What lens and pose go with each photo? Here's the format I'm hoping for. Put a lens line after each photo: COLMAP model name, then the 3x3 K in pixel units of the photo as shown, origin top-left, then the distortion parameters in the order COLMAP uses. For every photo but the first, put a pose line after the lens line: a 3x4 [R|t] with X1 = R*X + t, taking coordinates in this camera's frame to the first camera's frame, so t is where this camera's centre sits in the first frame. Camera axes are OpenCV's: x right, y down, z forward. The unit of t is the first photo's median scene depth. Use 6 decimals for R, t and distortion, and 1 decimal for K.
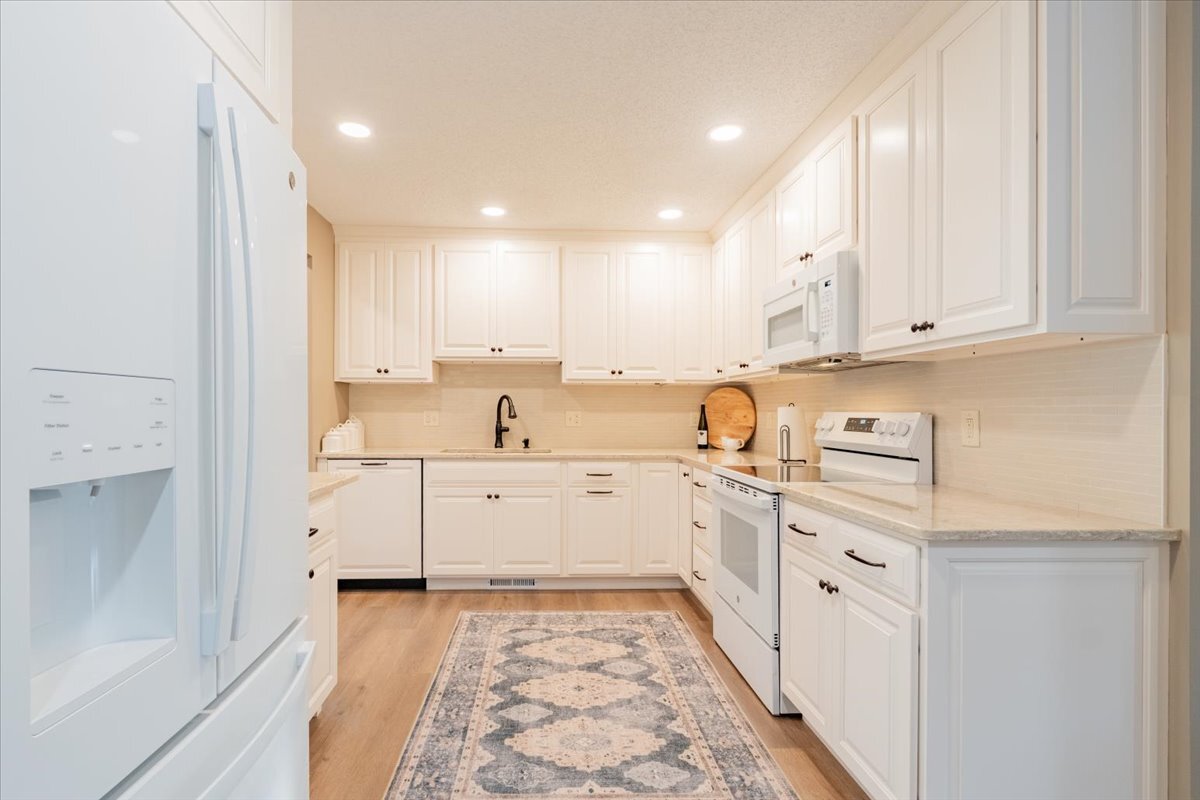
lens RADIAL K [[573.7, 0, 588.6], [0, 573.7, 402.7], [0, 0, 1]] dist [0.032957, 0.000302]
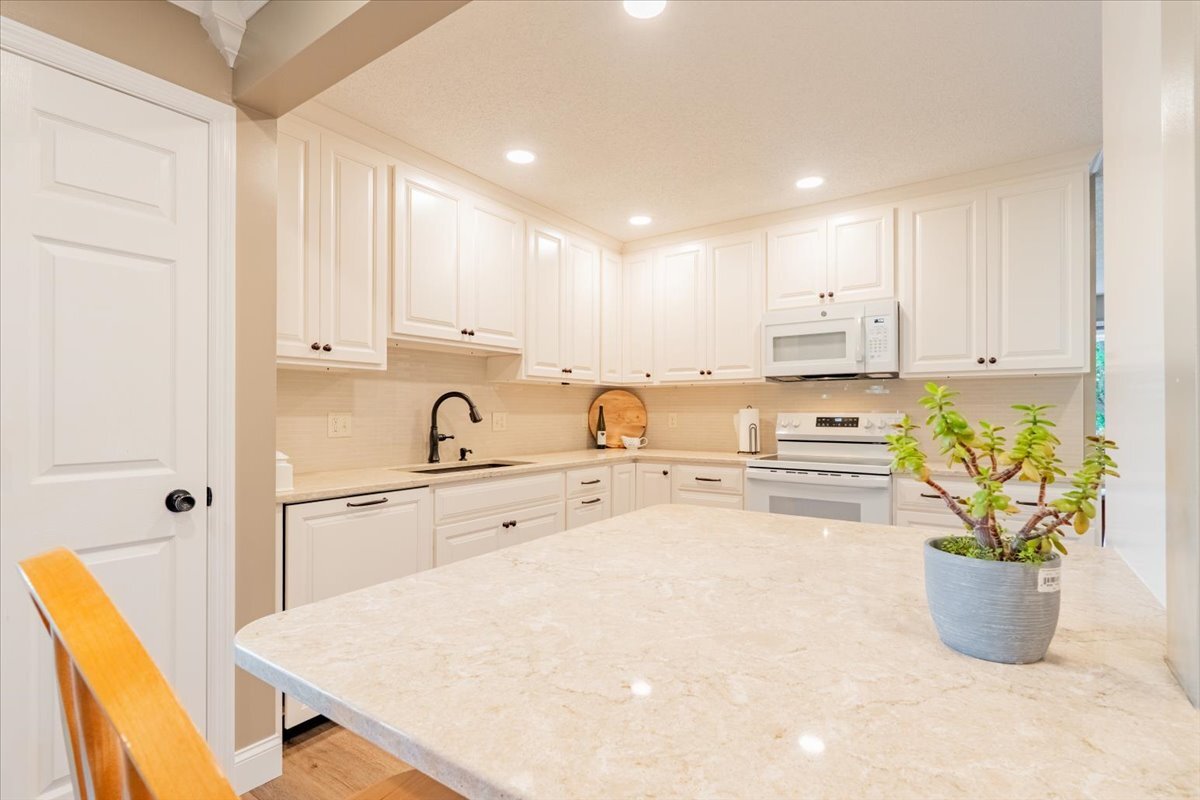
lens RADIAL K [[573.7, 0, 591.2], [0, 573.7, 409.3], [0, 0, 1]] dist [0.032957, 0.000302]
pose [[0.608641, -0.000729, 0.793445, -0.660285], [-0.009025, 0.999929, 0.007842, 0.001559], [-0.793394, -0.011933, 0.608591, 0.413336]]
